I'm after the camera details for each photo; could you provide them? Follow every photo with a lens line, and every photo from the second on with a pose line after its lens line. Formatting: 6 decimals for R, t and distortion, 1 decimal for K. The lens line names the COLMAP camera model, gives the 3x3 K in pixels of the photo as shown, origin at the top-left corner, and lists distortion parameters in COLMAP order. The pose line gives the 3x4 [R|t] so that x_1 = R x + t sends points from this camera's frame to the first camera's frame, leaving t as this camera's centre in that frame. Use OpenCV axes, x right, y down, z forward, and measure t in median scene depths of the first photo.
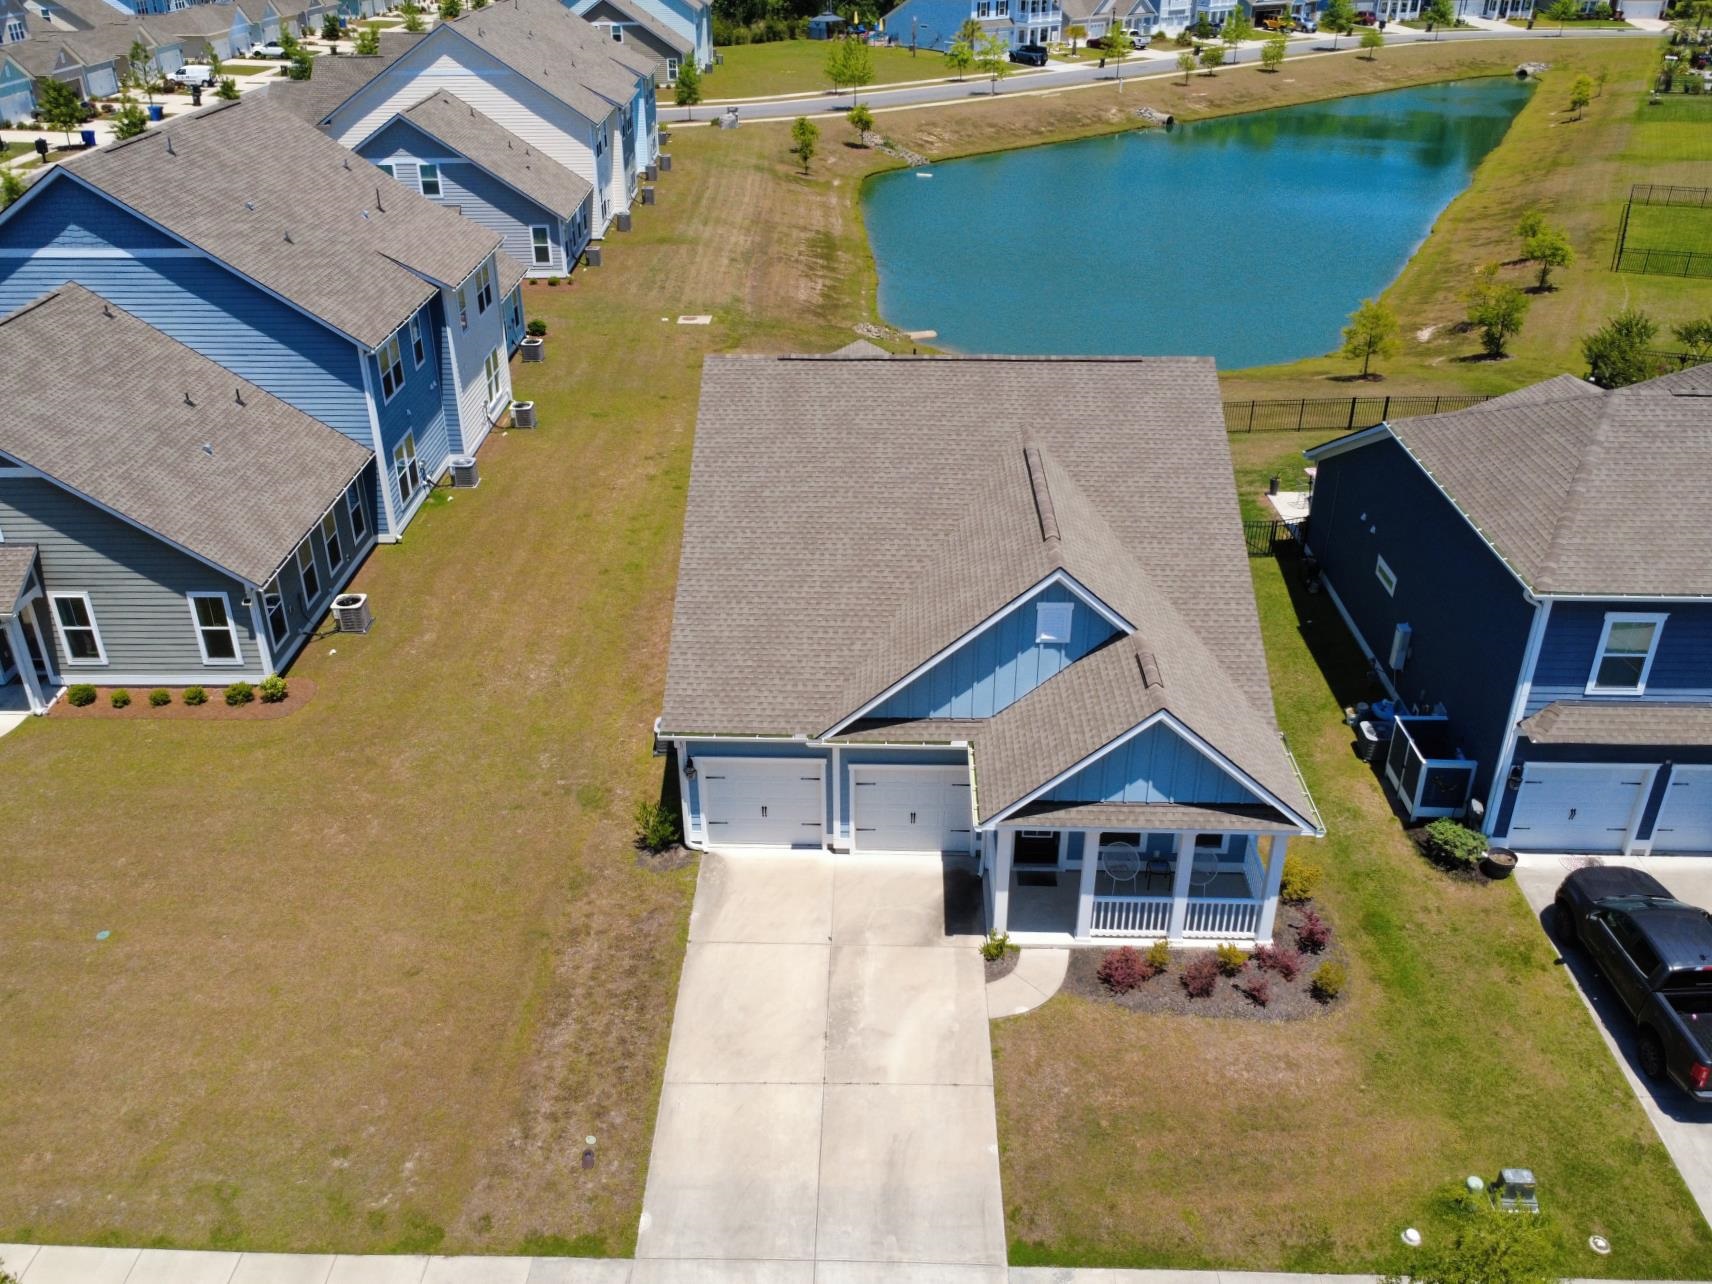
lens RADIAL K [[1427.8, 0, 849.8], [0, 1427.8, 645.7], [0, 0, 1]] dist [0.004903, -0.004692]
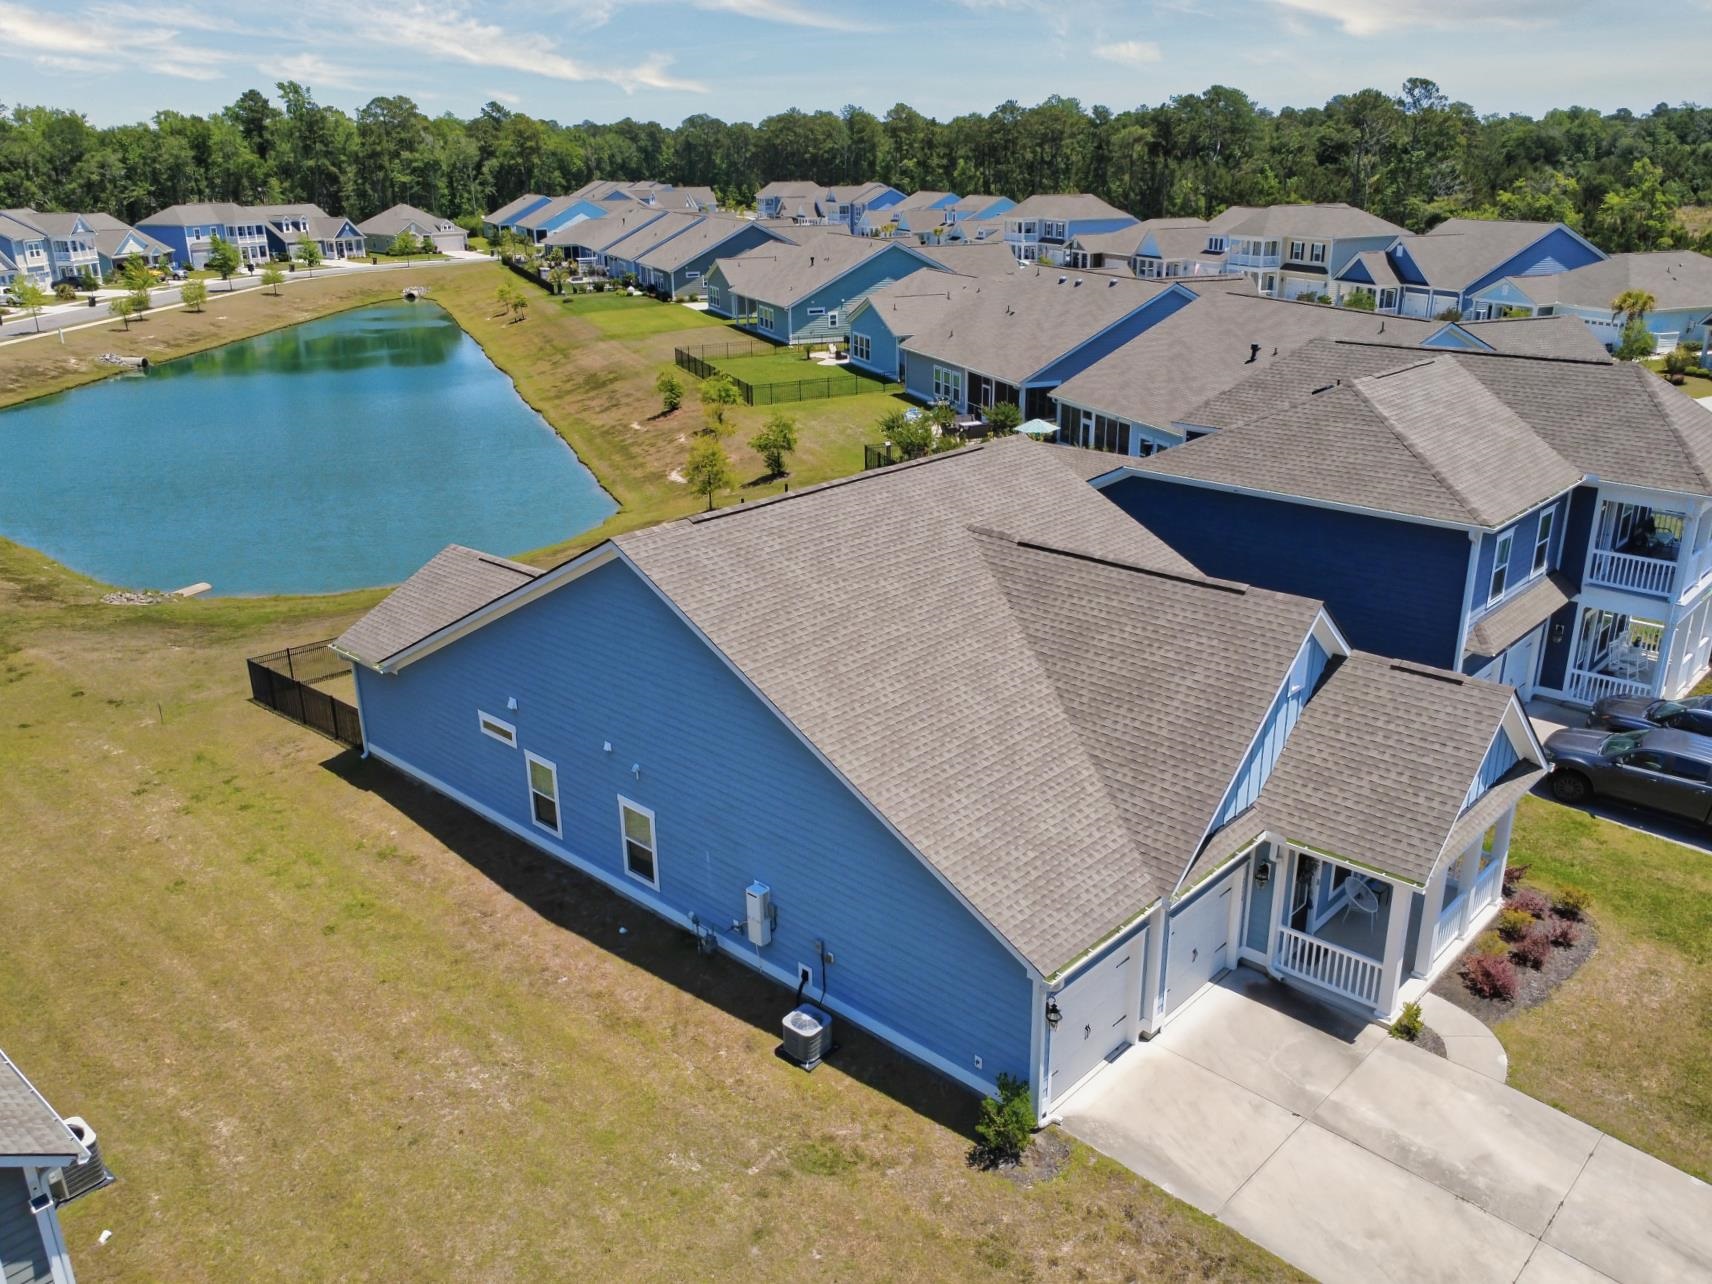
lens RADIAL K [[1339.5, 0, 850.9], [0, 1339.5, 646.5], [0, 0, 1]] dist [0.005872, -0.000970]
pose [[0.663807, -0.264687, 0.699500, -0.639329], [0.366133, 0.930551, 0.004664, -0.137290], [-0.652155, 0.253014, 0.714617, 0.550243]]
